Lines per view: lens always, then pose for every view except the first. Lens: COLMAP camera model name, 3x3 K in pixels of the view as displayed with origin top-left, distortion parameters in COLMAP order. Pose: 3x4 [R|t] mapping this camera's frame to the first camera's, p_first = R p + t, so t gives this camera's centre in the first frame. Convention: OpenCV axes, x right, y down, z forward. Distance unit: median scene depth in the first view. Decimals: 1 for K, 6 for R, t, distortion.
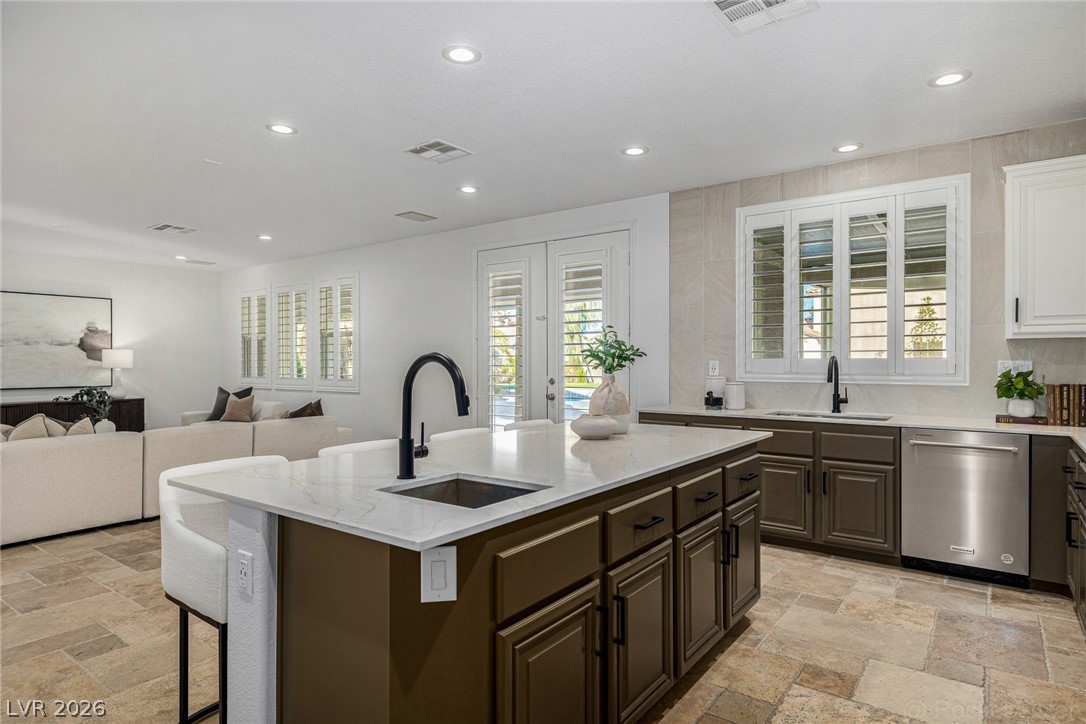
lens RADIAL K [[646.9, 0, 540.9], [0, 646.9, 360.4], [0, 0, 1]] dist [0.000954, -0.000395]
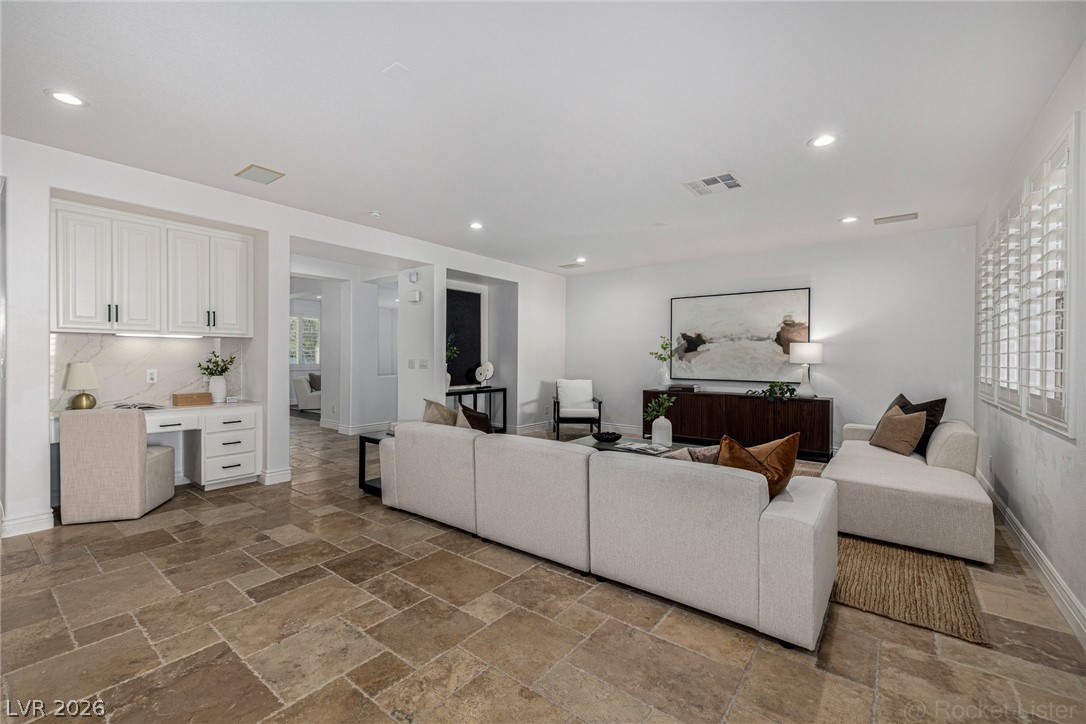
lens RADIAL K [[456.0, 0, 535.1], [0, 456.0, 359.7], [0, 0, 1]] dist [-0.000192, -0.000064]
pose [[-0.029478, 0.007780, -0.999535, -0.006256], [-0.004710, 0.999958, 0.007922, 0.003098], [0.999554, 0.004941, -0.029440, 0.657498]]
